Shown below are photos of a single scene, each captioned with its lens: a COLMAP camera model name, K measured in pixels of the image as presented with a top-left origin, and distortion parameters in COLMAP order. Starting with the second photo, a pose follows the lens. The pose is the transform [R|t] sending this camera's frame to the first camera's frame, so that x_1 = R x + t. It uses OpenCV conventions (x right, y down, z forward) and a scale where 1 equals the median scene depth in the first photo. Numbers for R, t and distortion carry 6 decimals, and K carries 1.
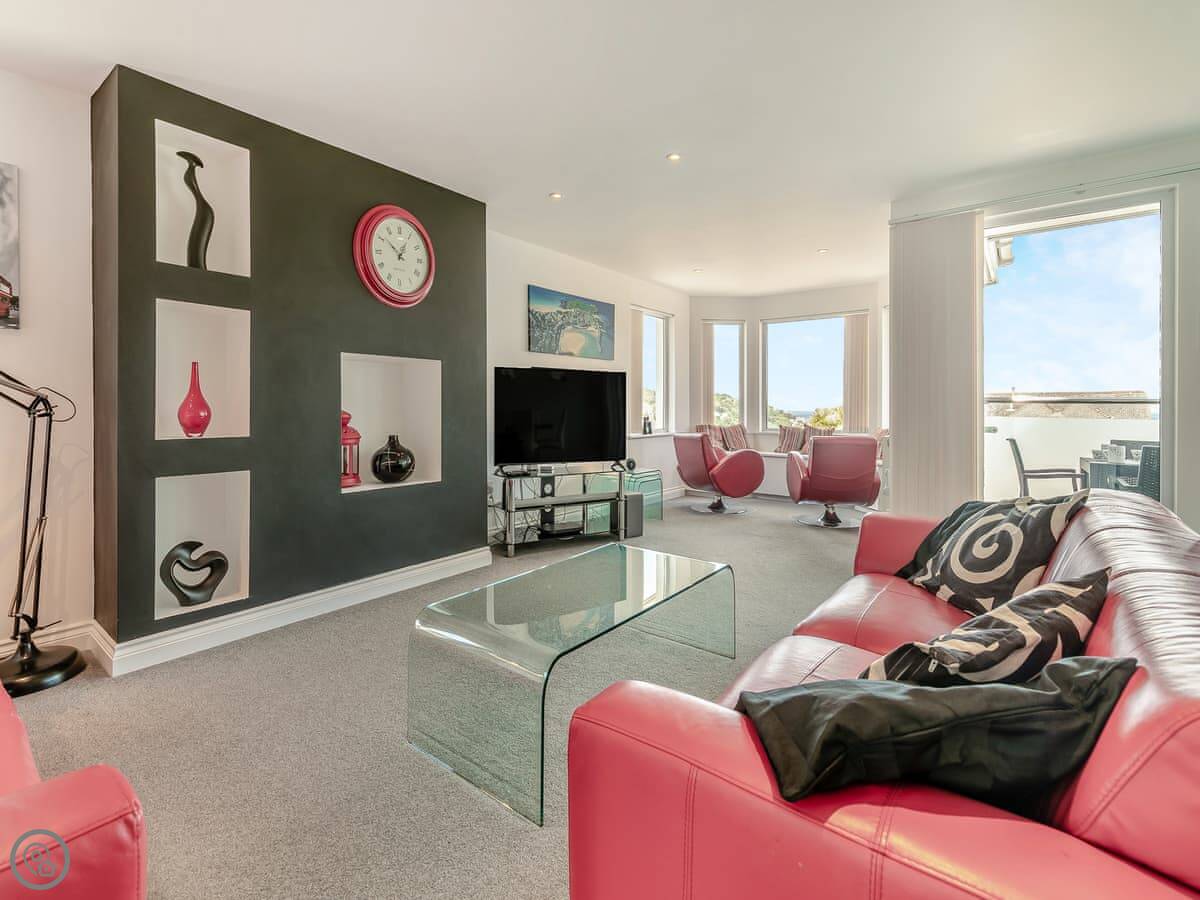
lens RADIAL K [[555.4, 0, 599.8], [0, 555.4, 408.2], [0, 0, 1]] dist [-0.000414, -0.000510]
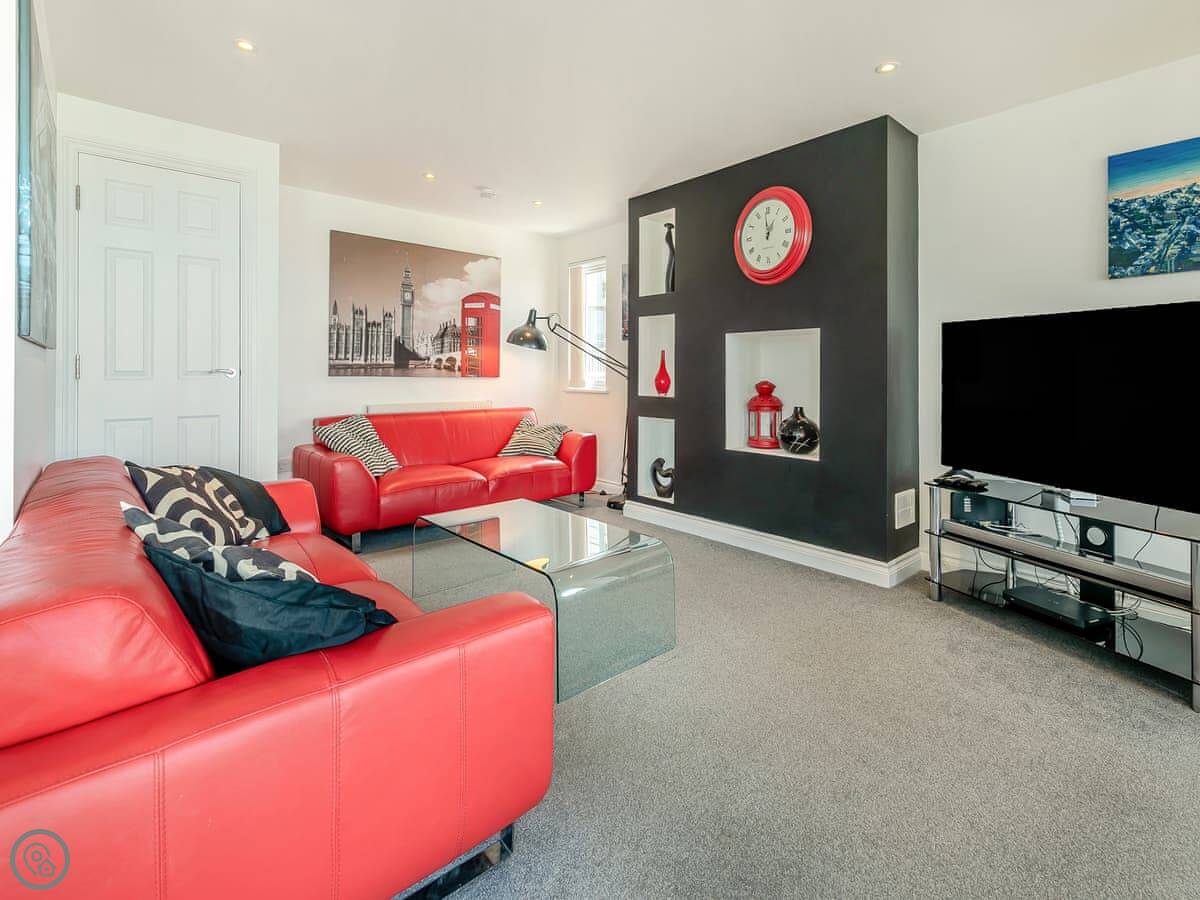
lens RADIAL K [[564.3, 0, 593.6], [0, 564.3, 376.8], [0, 0, 1]] dist [0.001270, -0.000578]
pose [[-0.210798, 0.007314, -0.977502, 0.593829], [-0.005175, 0.999950, 0.008598, -0.010636], [0.977516, 0.006871, -0.210750, 0.715243]]
